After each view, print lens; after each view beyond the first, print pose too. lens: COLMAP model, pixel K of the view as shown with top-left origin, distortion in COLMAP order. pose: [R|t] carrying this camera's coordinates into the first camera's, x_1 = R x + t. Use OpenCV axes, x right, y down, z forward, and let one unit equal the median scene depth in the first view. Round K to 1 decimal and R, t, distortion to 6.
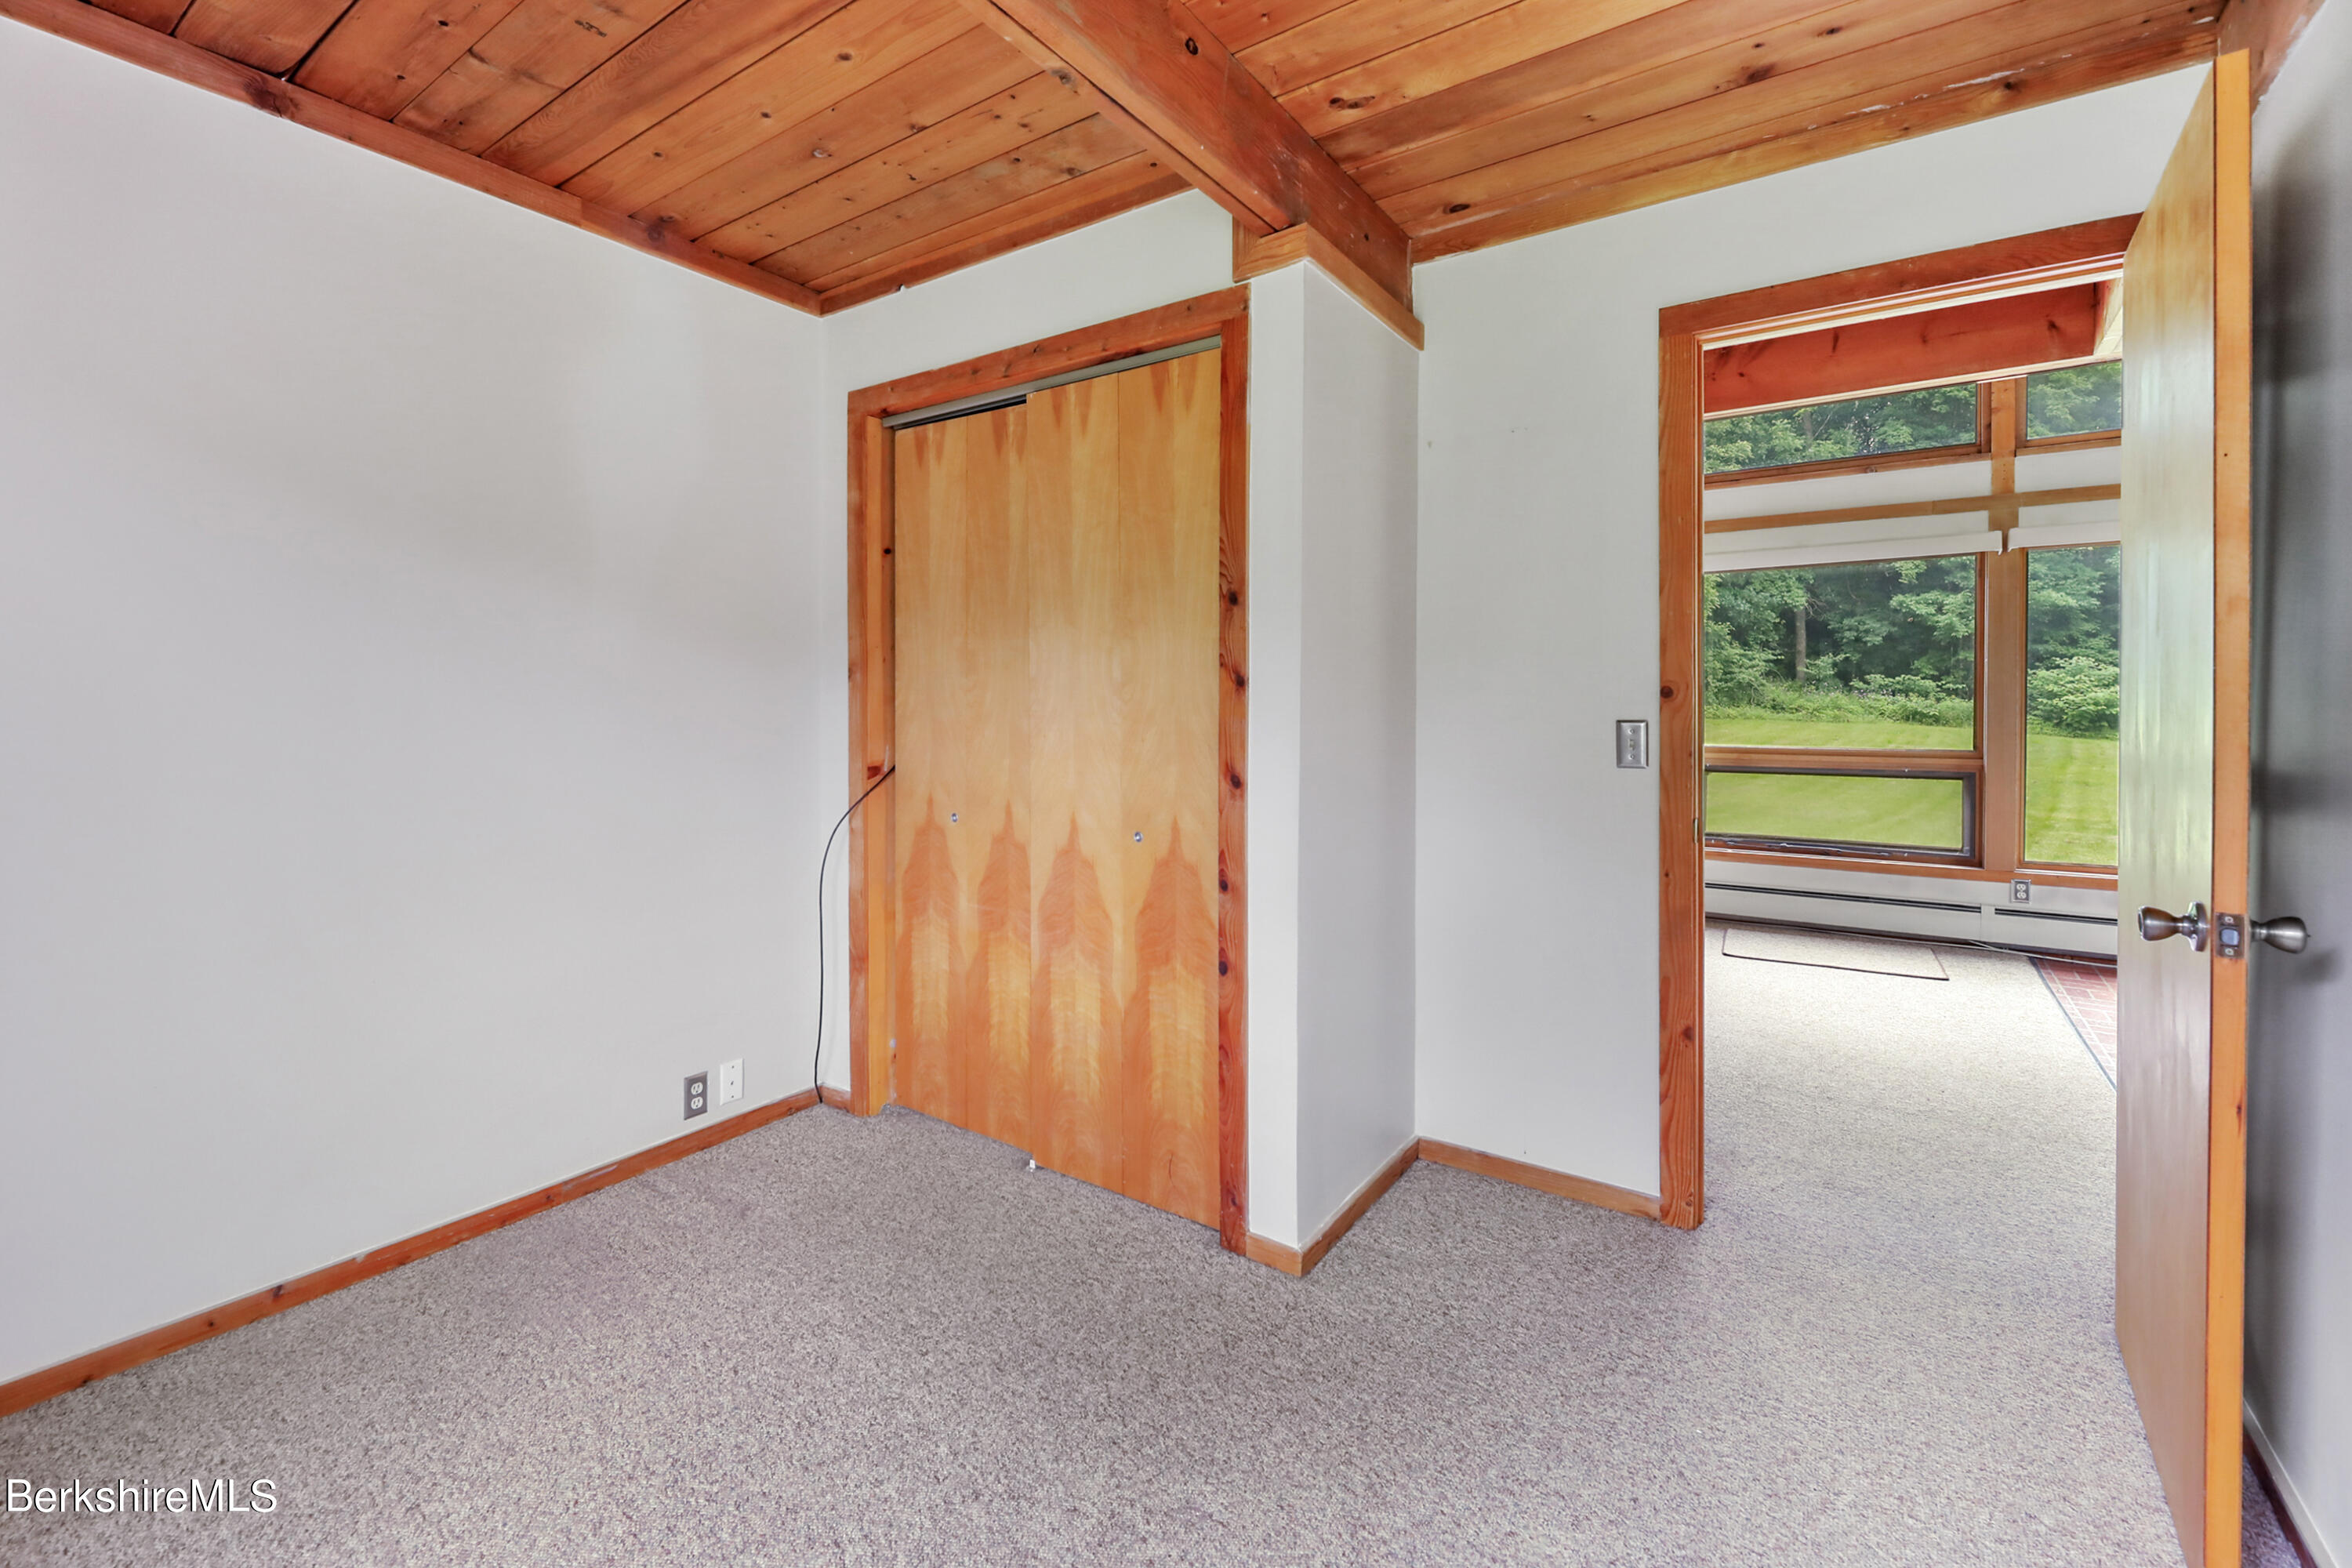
lens RADIAL K [[982.7, 0, 1141.0], [0, 982.7, 710.0], [0, 0, 1]] dist [0.001345, -0.002539]
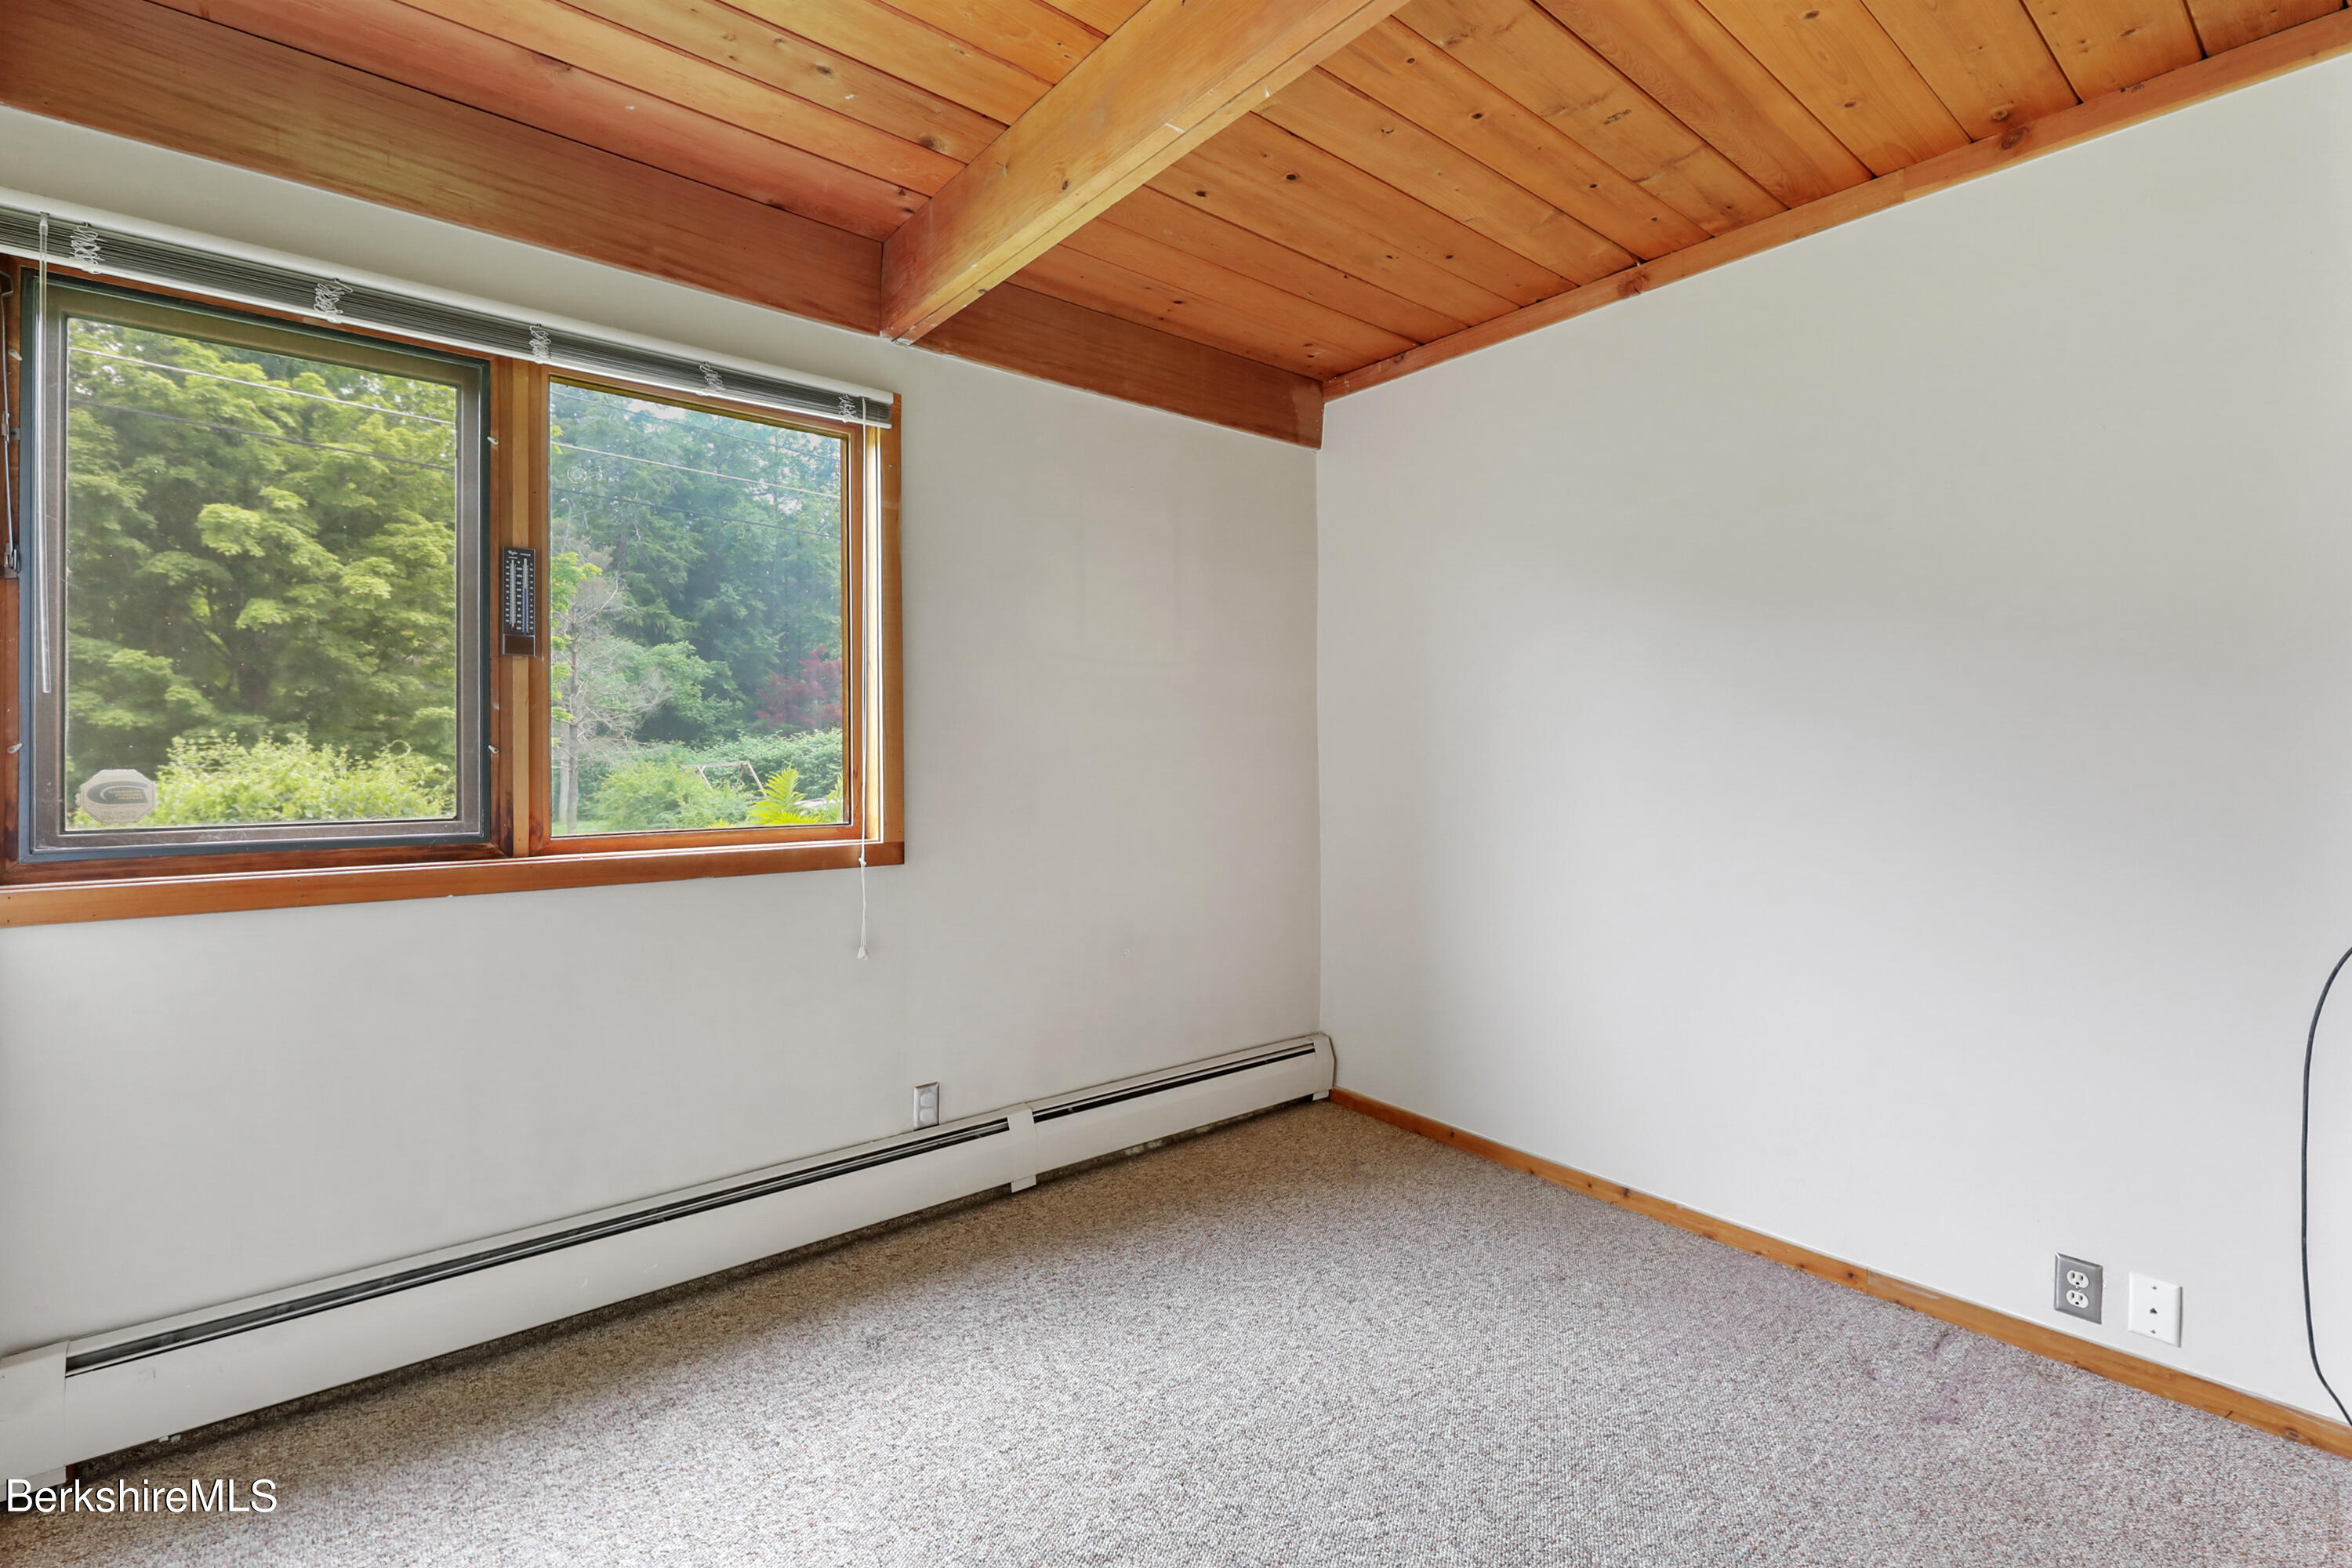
lens RADIAL K [[1032.7, 0, 1175.0], [0, 1032.7, 752.5], [0, 0, 1]] dist [0.000243, -0.000703]
pose [[-0.247499, 0.005349, -0.968873, 0.505577], [-0.003042, 0.999976, 0.006298, -0.003378], [0.968883, 0.004506, -0.247477, 0.625295]]
